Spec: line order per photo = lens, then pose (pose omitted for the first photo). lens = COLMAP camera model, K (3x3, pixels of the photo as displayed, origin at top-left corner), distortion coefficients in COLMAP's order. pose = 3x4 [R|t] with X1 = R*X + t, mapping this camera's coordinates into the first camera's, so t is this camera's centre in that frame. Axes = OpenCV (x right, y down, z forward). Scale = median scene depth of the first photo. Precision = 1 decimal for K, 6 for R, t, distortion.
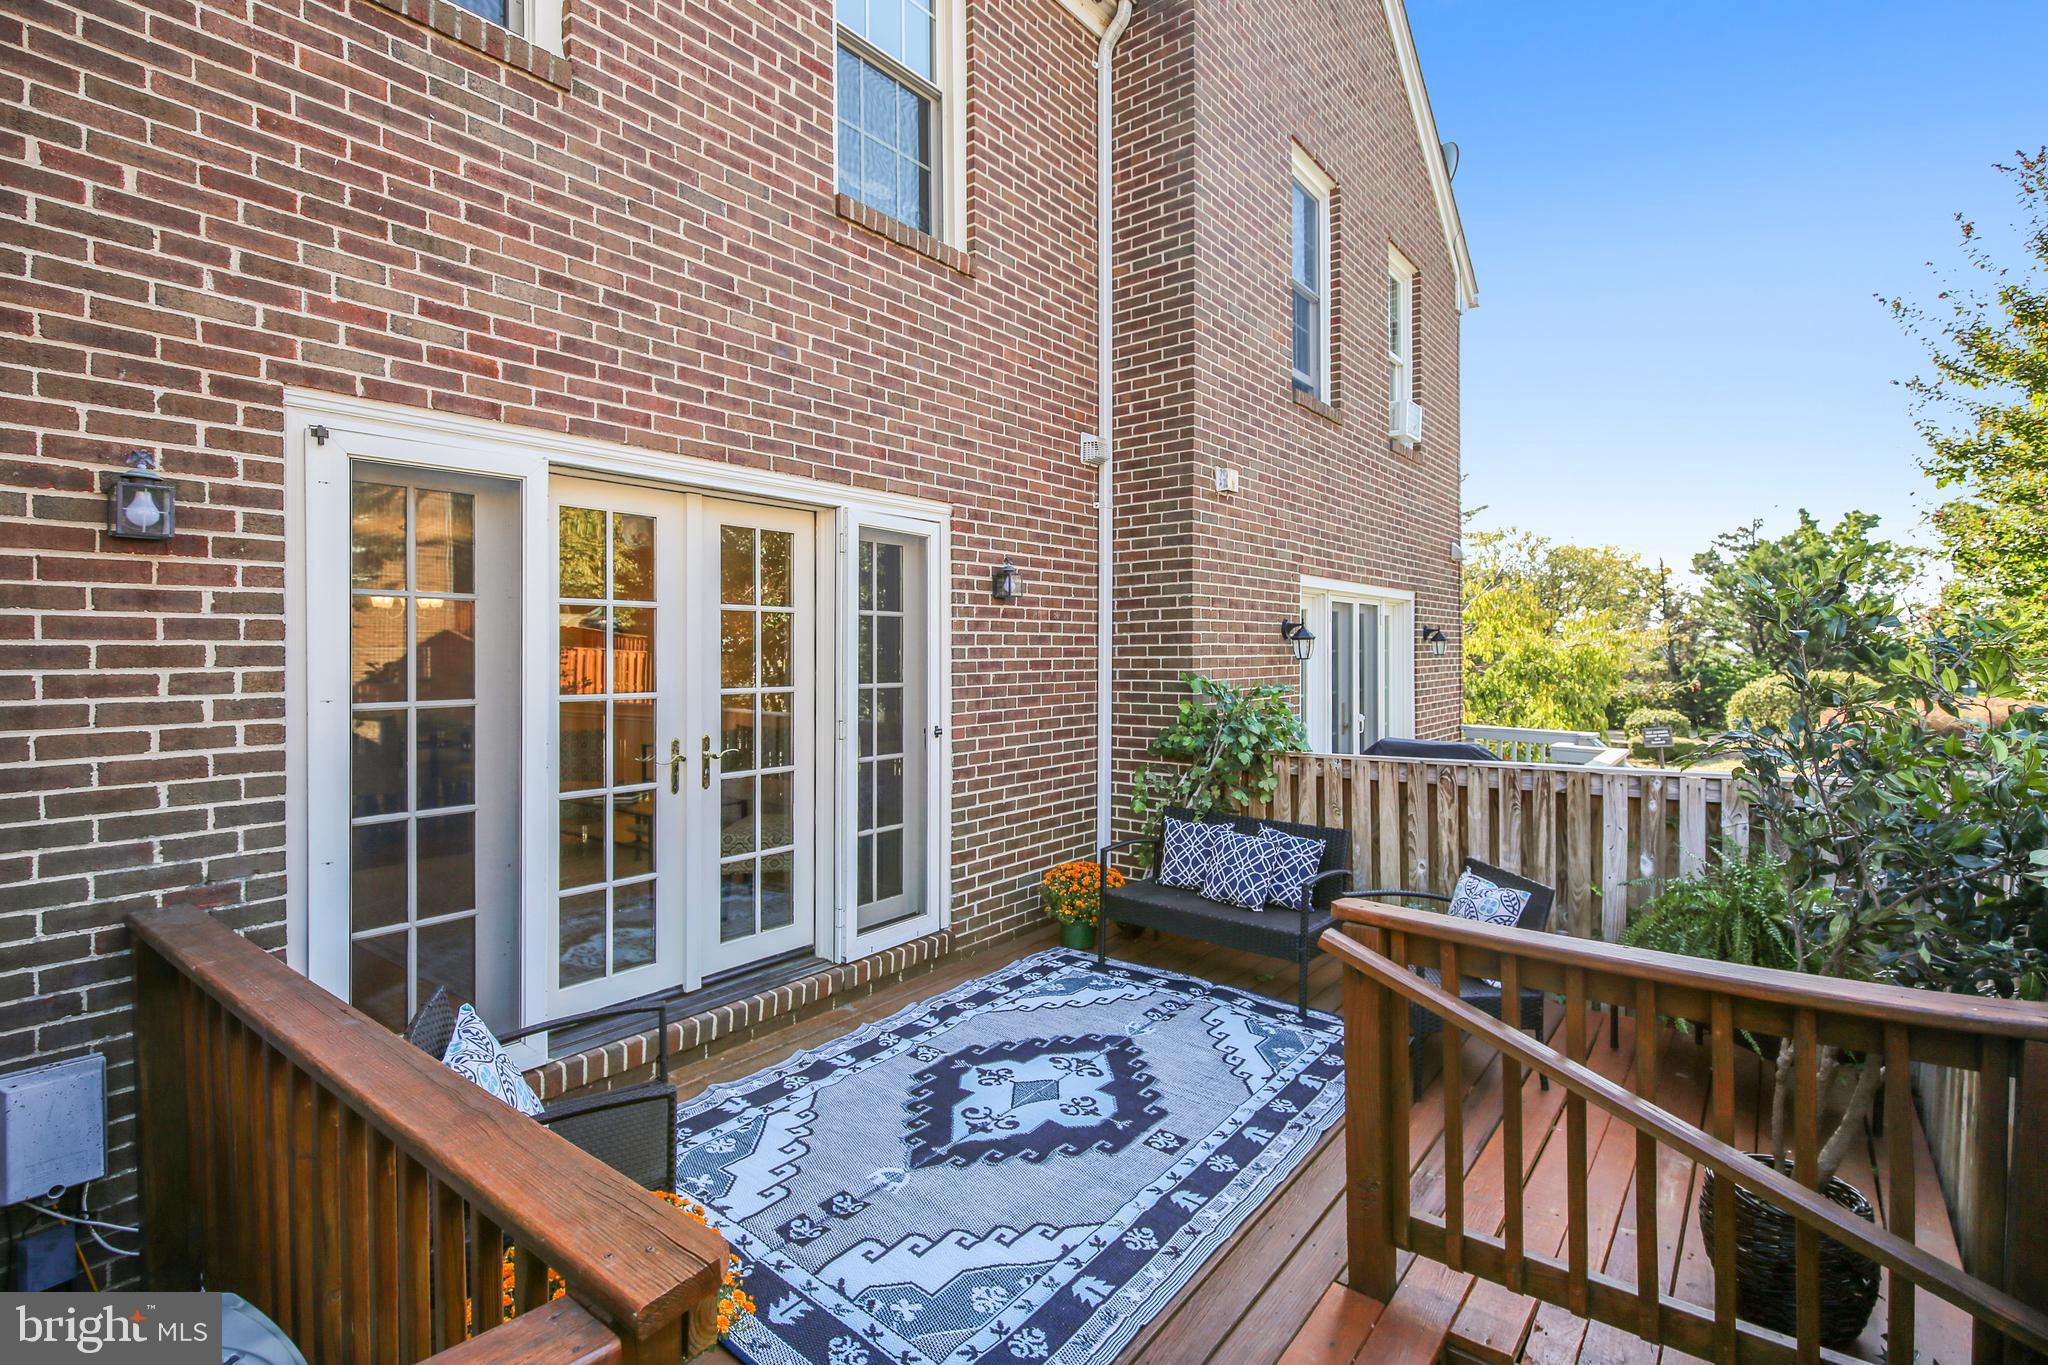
lens RADIAL K [[937.8, 0, 1035.6], [0, 937.8, 657.5], [0, 0, 1]] dist [0.015221, -0.006777]
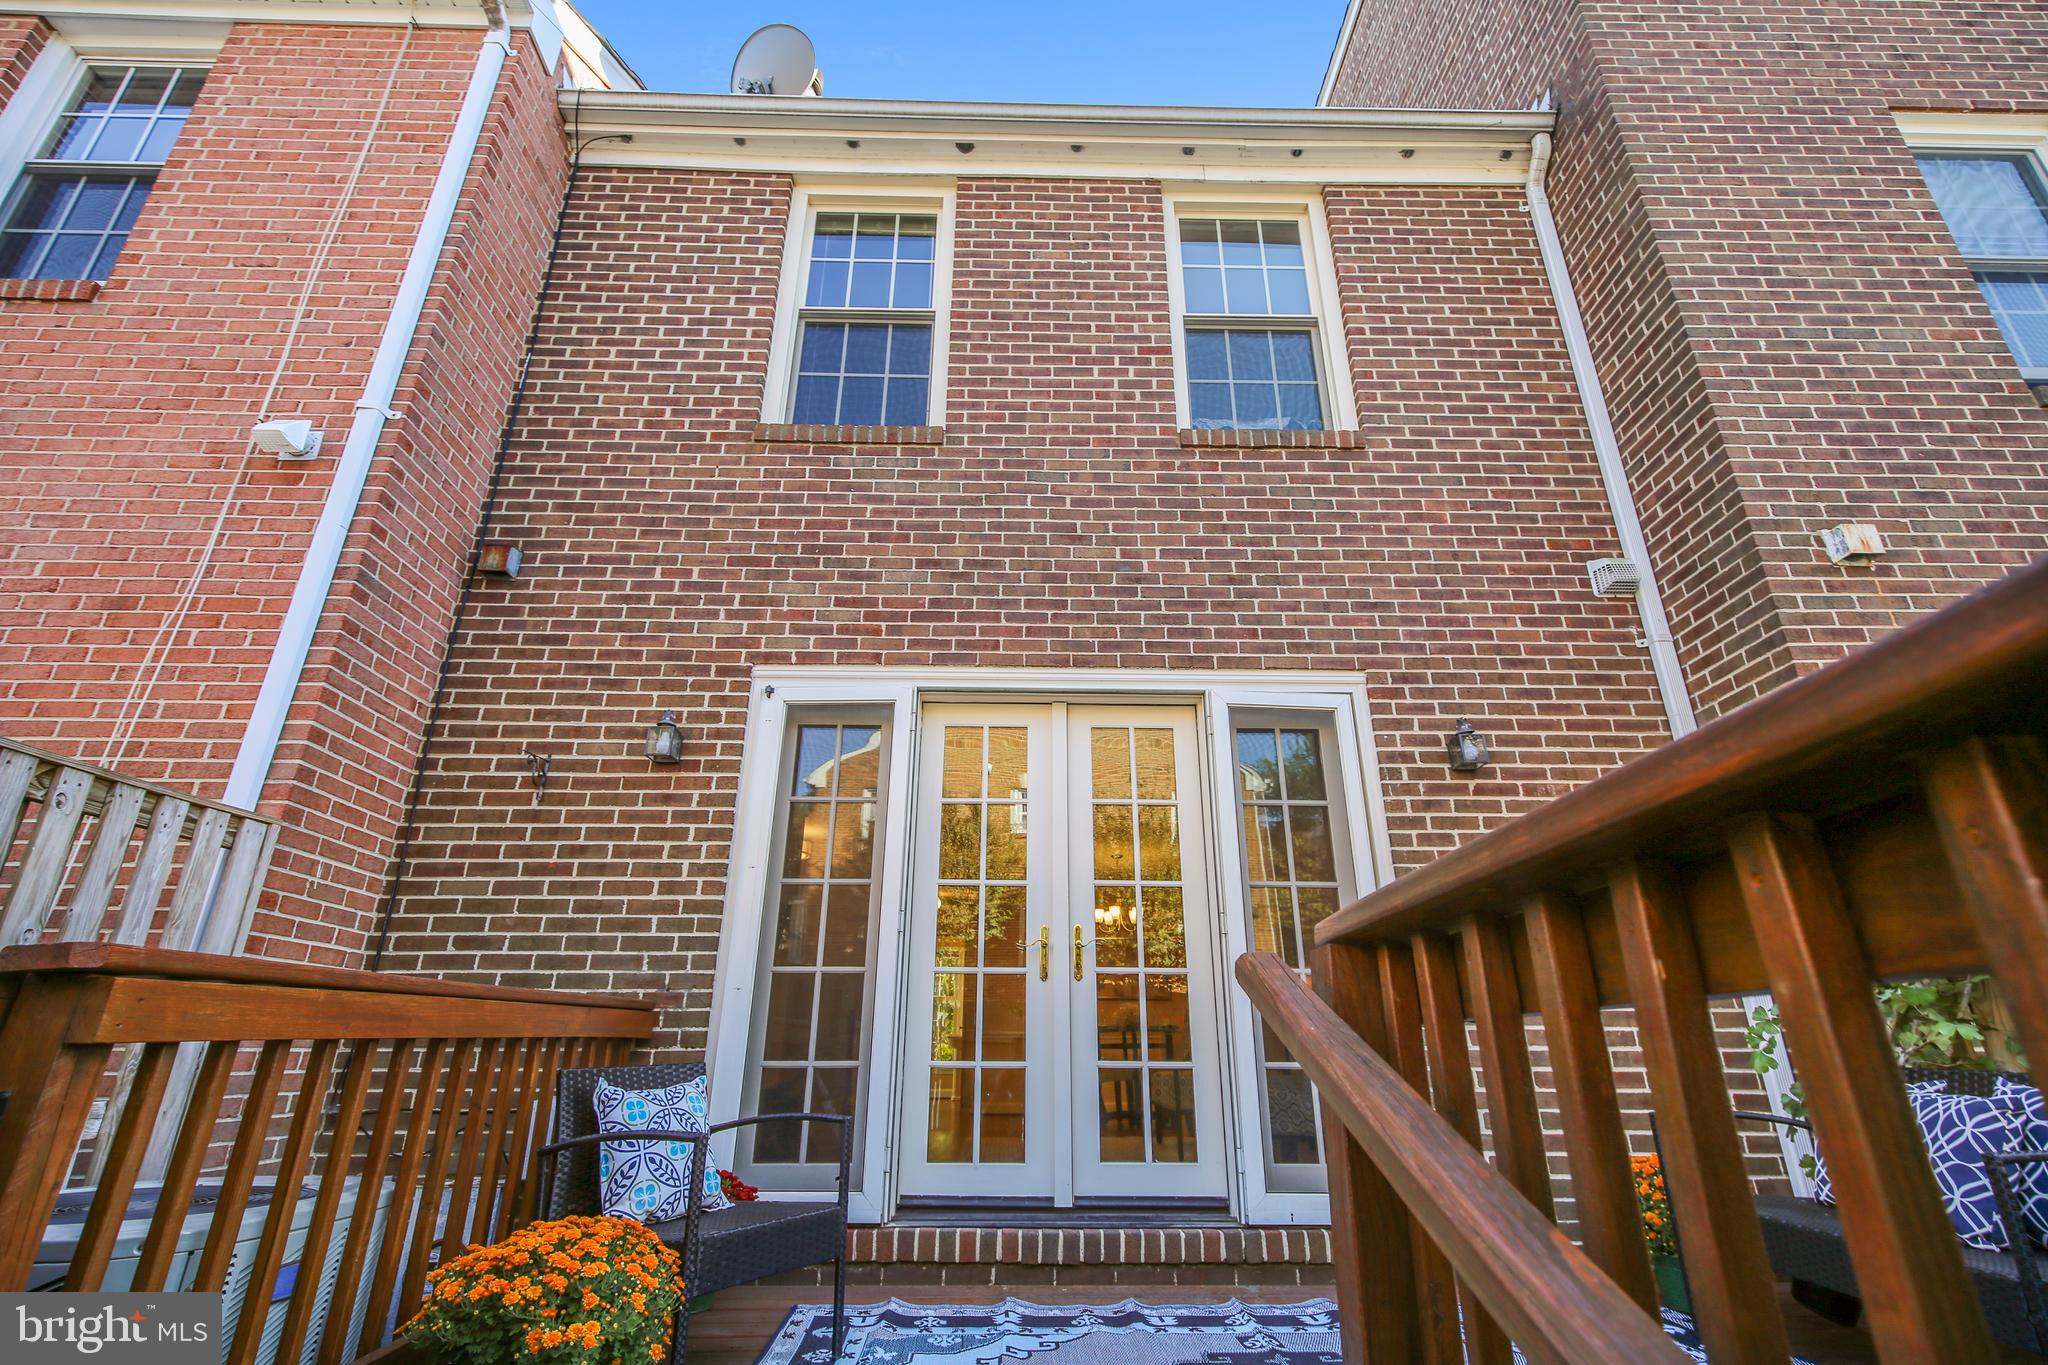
lens RADIAL K [[937.8, 0, 1036.8], [0, 937.8, 672.3], [0, 0, 1]] dist [0.015221, -0.006777]
pose [[0.637253, -0.293736, -0.712480, 0.407287], [-0.006086, 0.922566, -0.385792, 0.213654], [0.770630, 0.250184, 0.586120, 0.292607]]
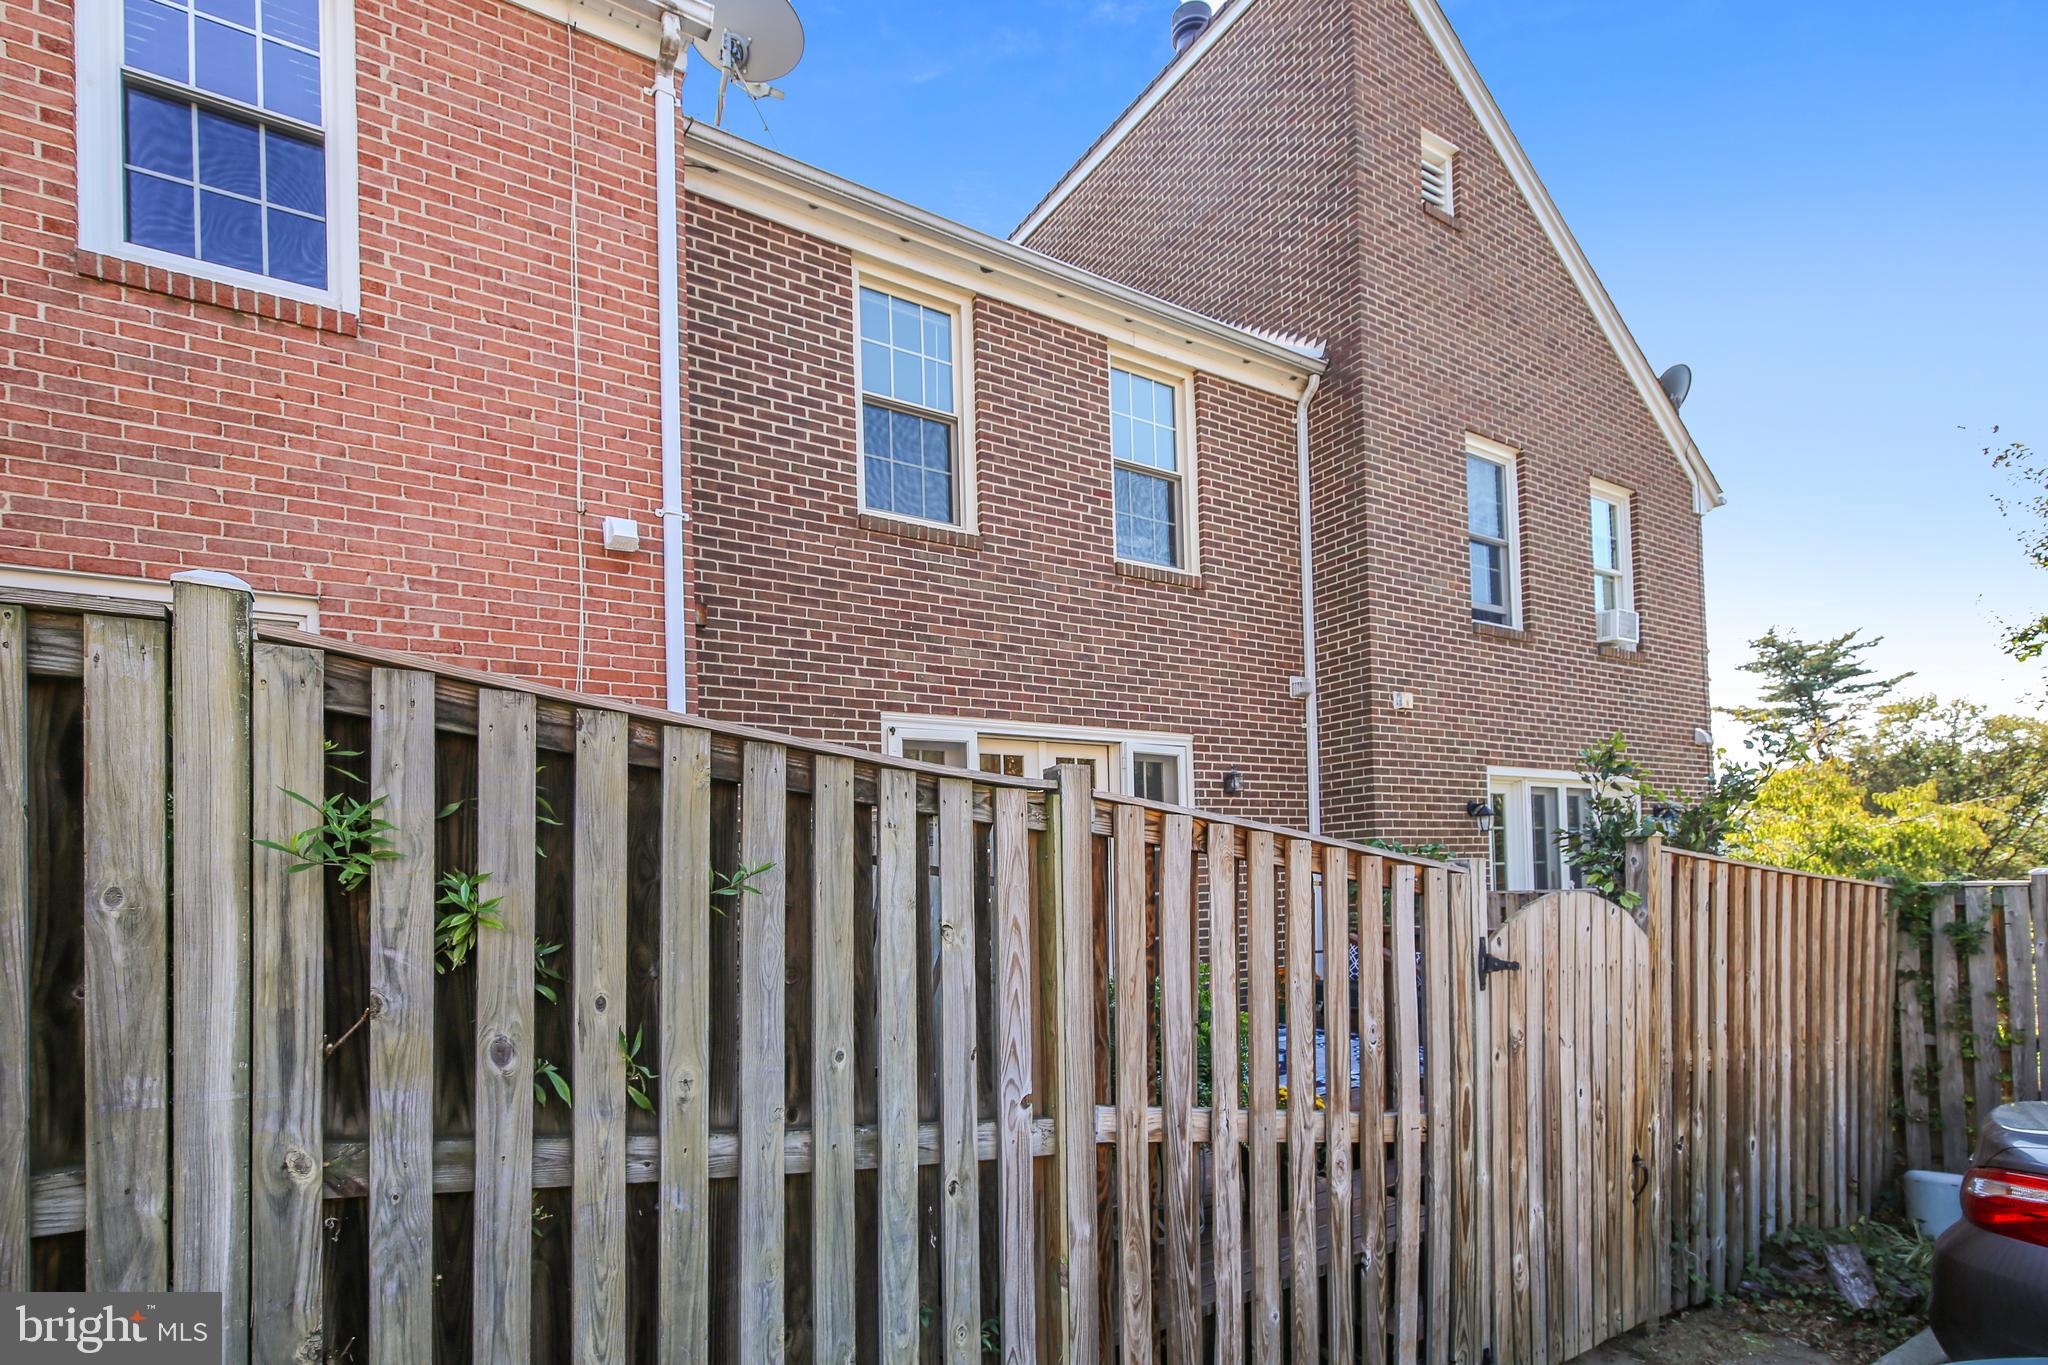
lens RADIAL K [[937.8, 0, 1017.0], [0, 937.8, 847.0], [0, 0, 1]] dist [0.015221, -0.006777]
pose [[0.937807, -0.030781, -0.345789, 0.205280], [0.020077, 0.999203, -0.034496, 0.088462], [0.346576, 0.025408, 0.937678, -0.688630]]
